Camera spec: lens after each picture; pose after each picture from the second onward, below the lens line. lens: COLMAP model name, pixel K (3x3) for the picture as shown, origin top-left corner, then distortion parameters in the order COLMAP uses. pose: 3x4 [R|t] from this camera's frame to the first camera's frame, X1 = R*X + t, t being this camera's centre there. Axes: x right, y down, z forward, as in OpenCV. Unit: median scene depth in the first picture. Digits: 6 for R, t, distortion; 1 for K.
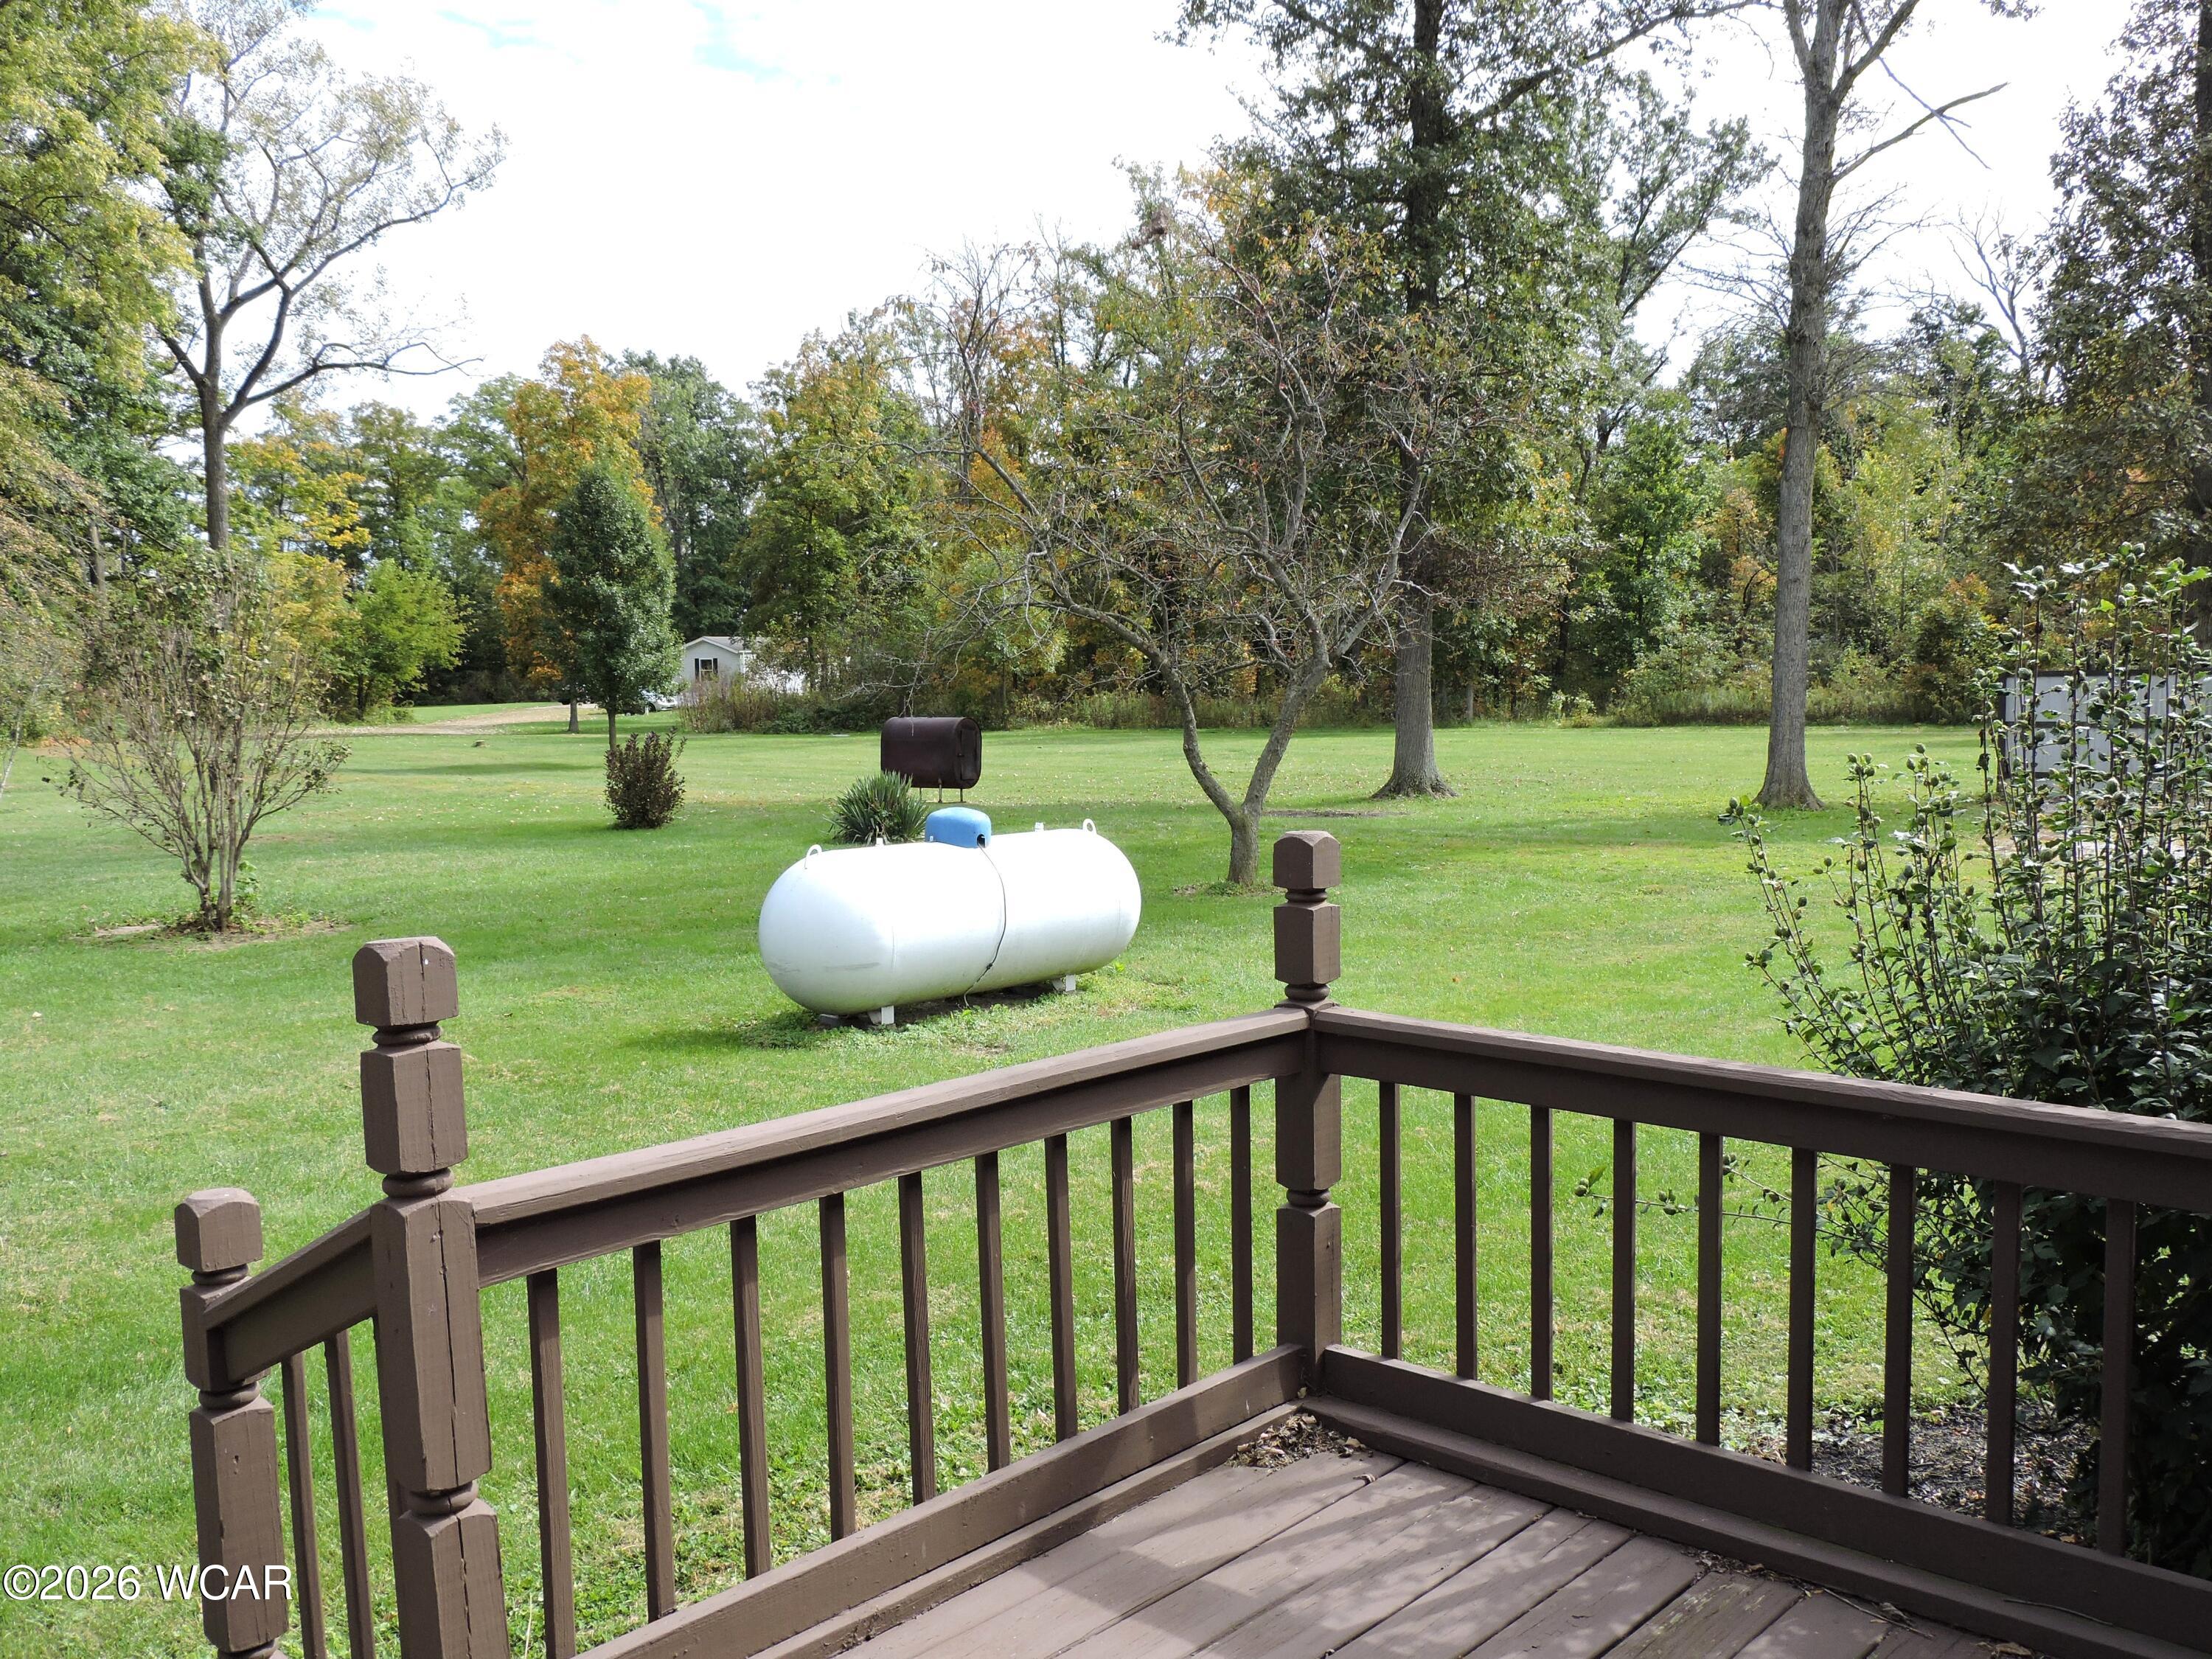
lens RADIAL K [[1930.6, 0, 1113.8], [0, 1930.6, 831.8], [0, 0, 1]] dist [-0.015807, 0.012342]
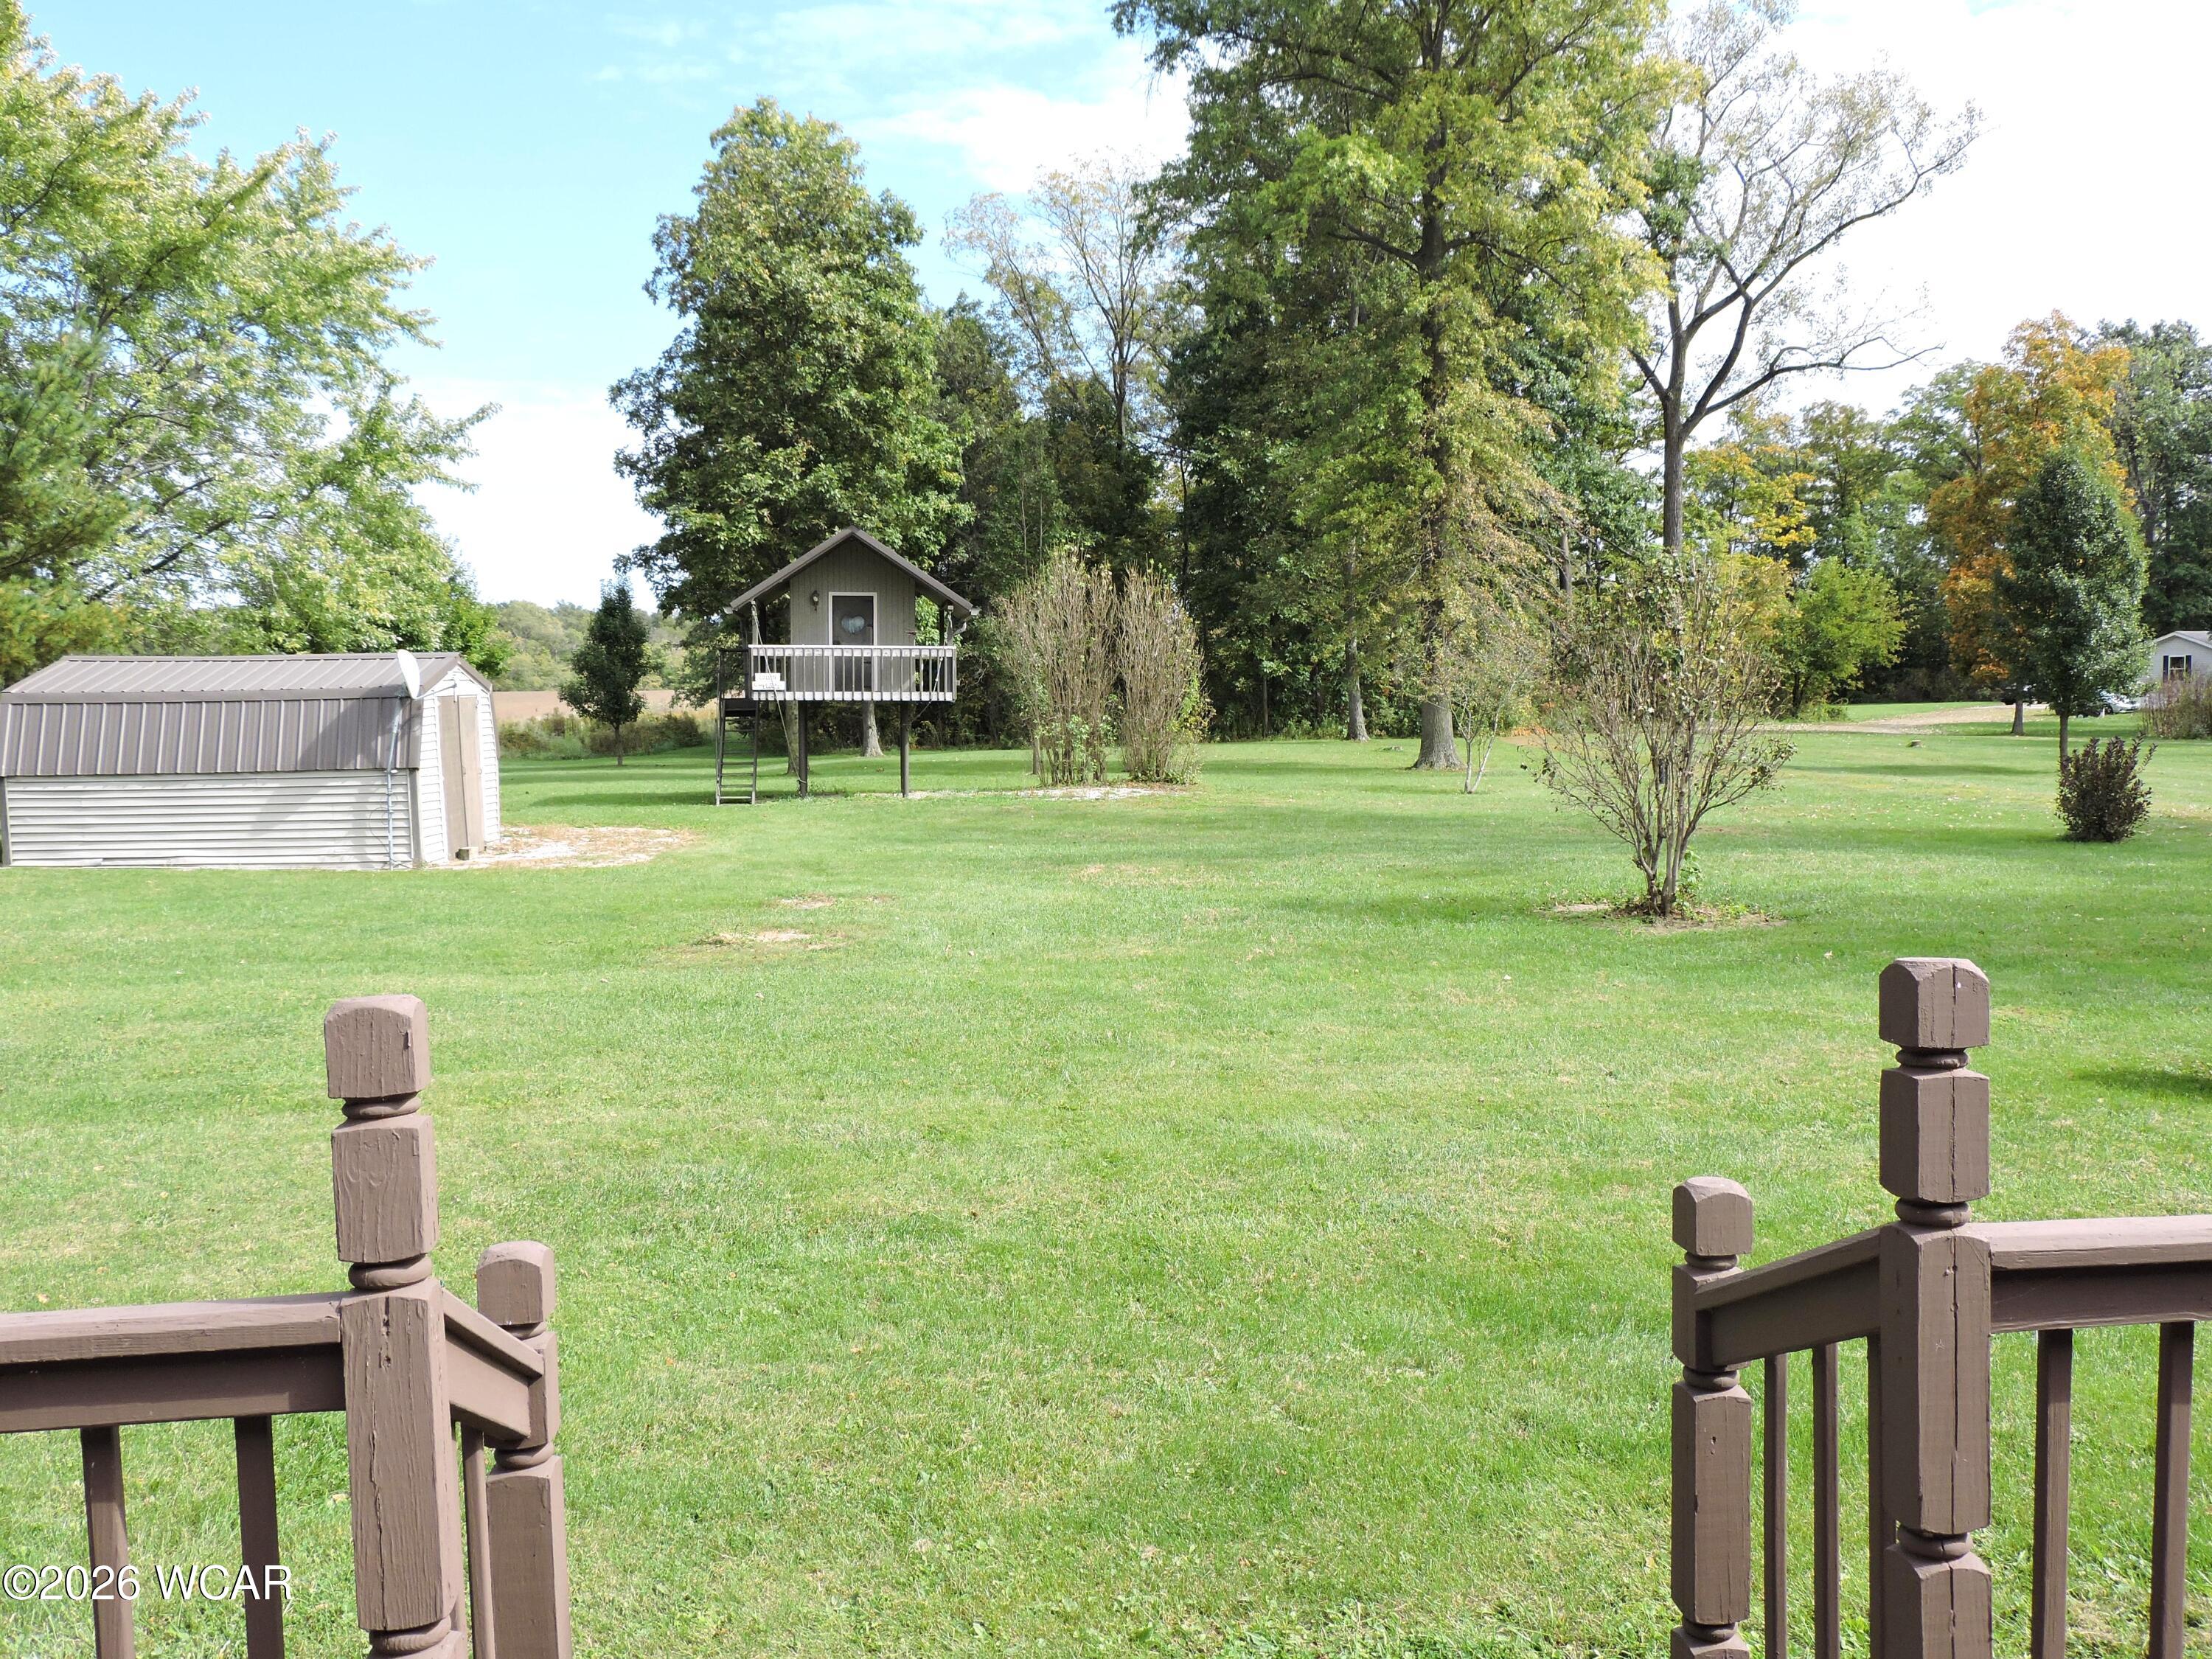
lens RADIAL K [[1930.6, 0, 1120.2], [0, 1930.6, 824.7], [0, 0, 1]] dist [-0.015807, 0.012342]
pose [[0.759976, 0.053467, -0.647748, -0.002828], [-0.054951, 0.998328, 0.017934, -0.000336], [0.647624, 0.021965, 0.761644, -0.000202]]
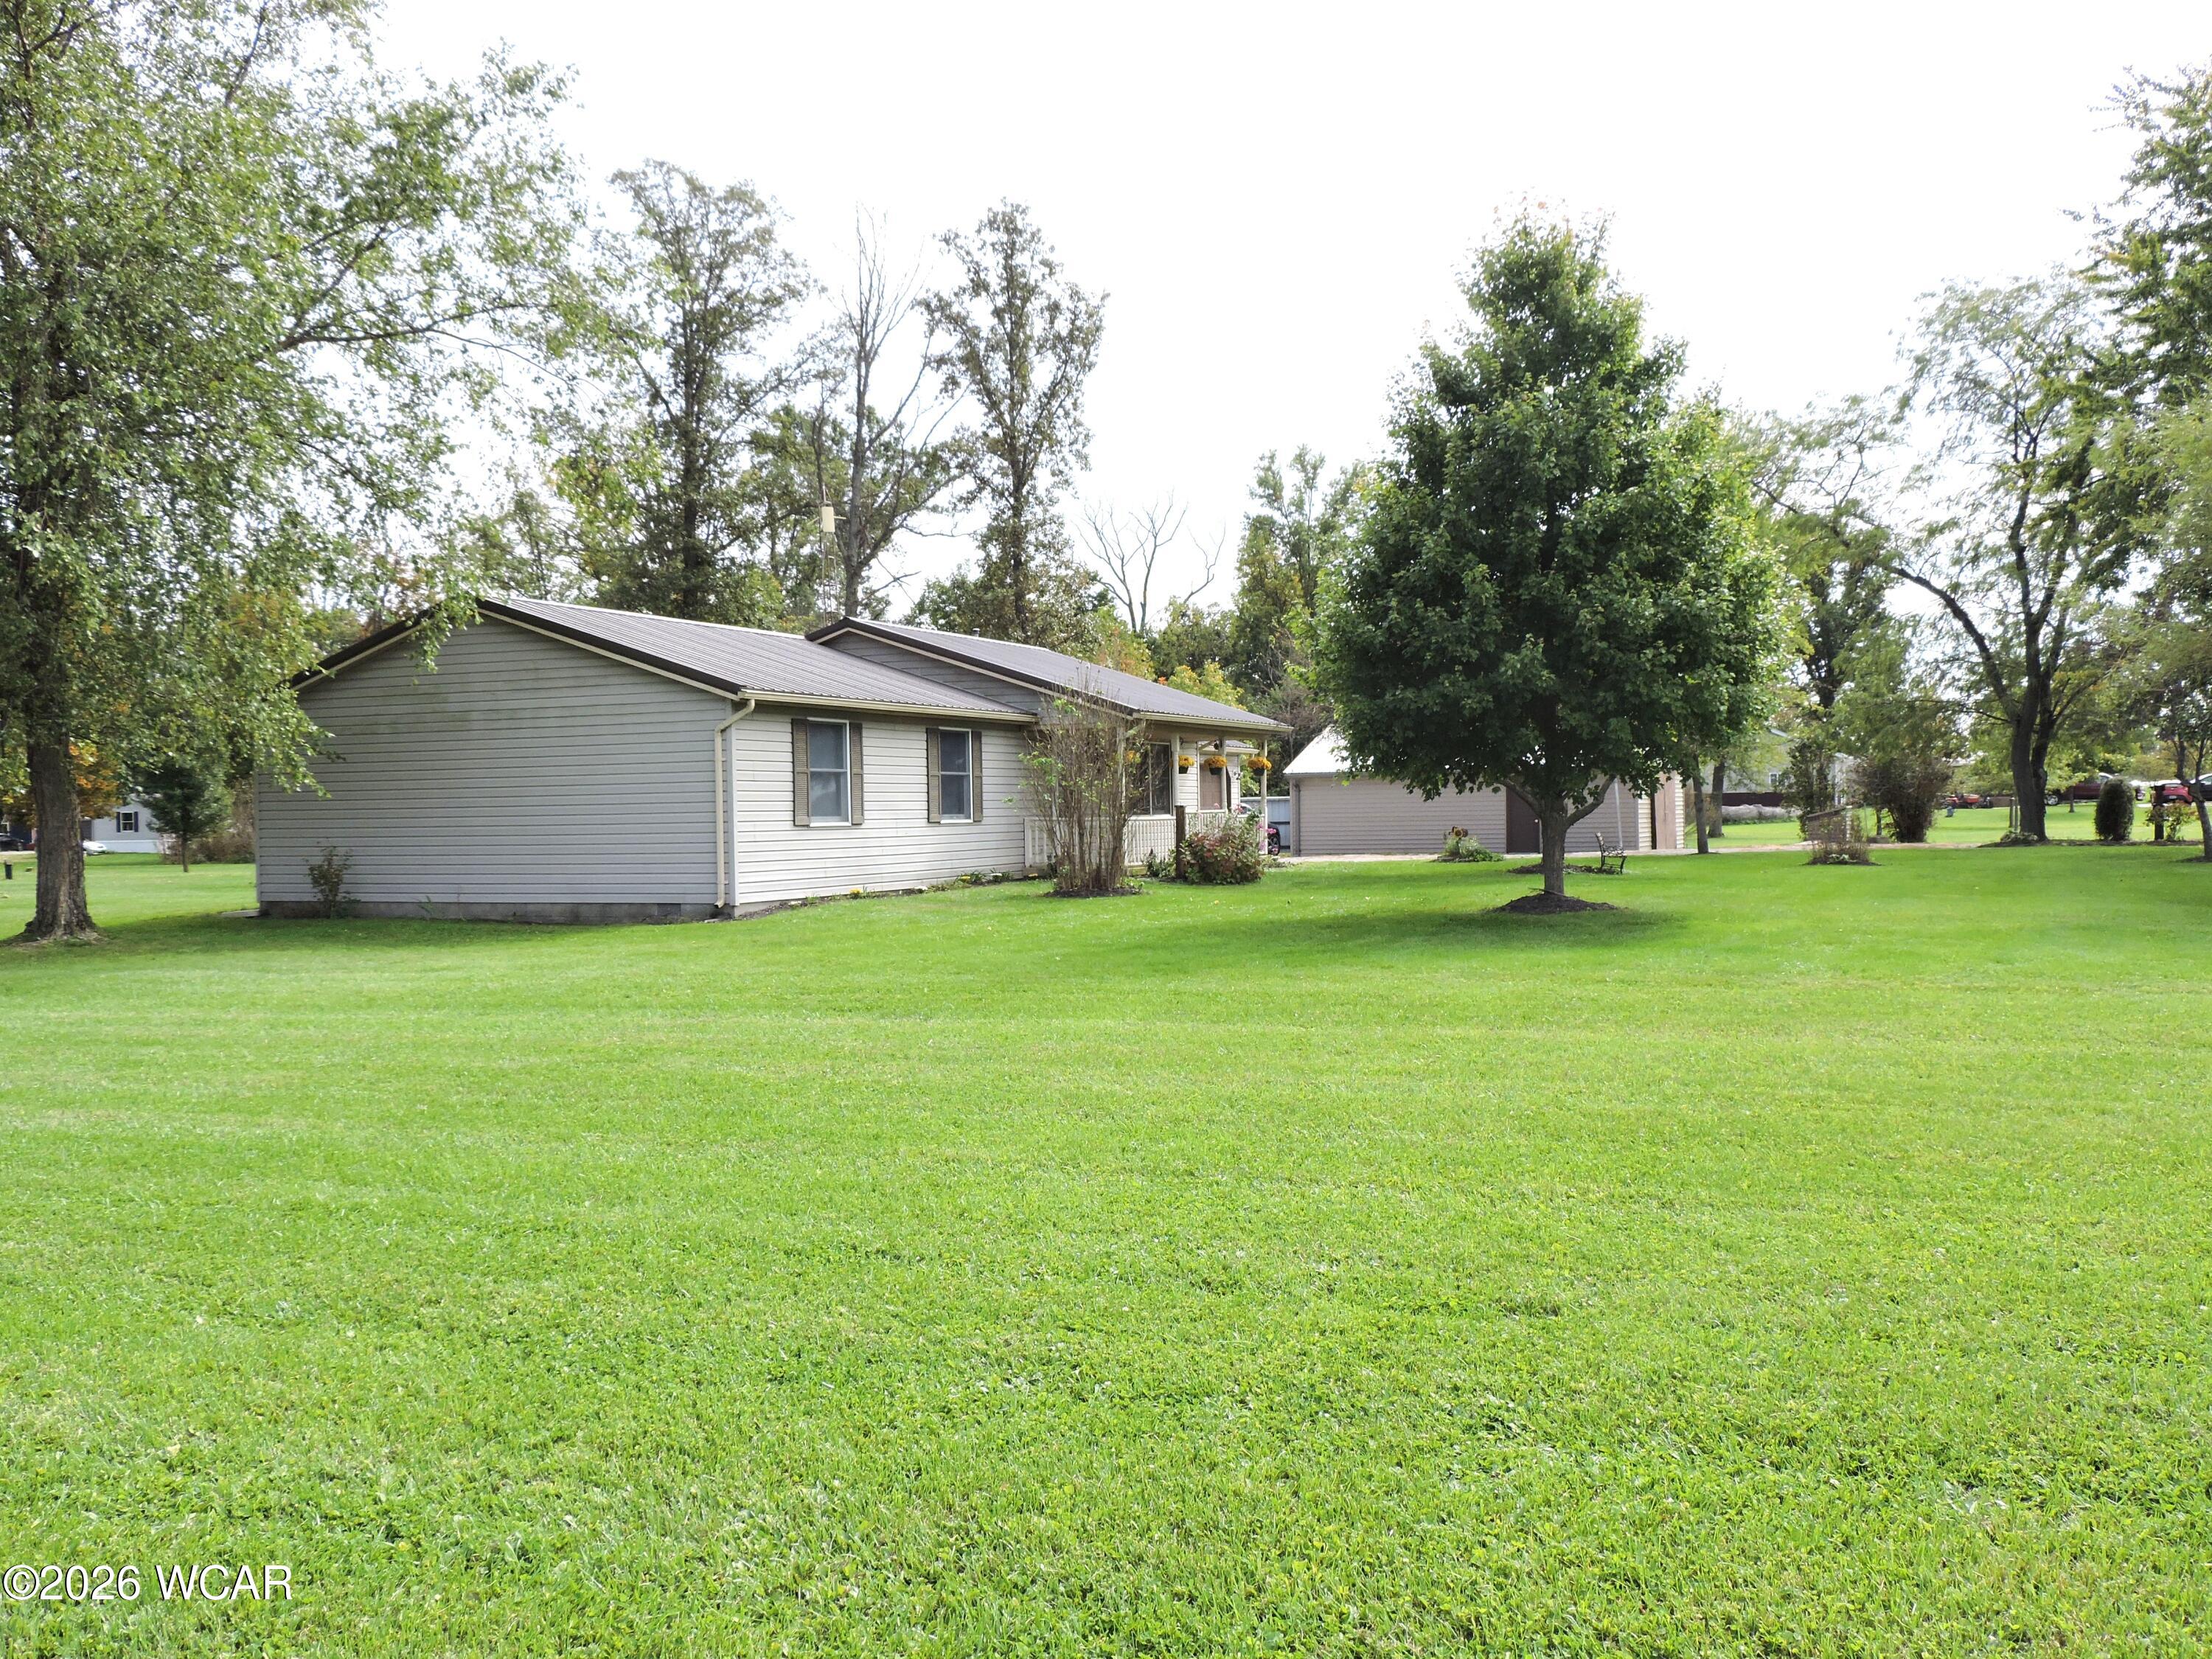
lens RADIAL K [[1930.6, 0, 1115.4], [0, 1930.6, 819.1], [0, 0, 1]] dist [-0.015807, 0.012342]
pose [[0.941940, -0.004550, 0.335751, -0.084415], [0.034357, 0.995966, -0.082891, 0.088479], [-0.334019, 0.089614, 0.938297, -0.831643]]
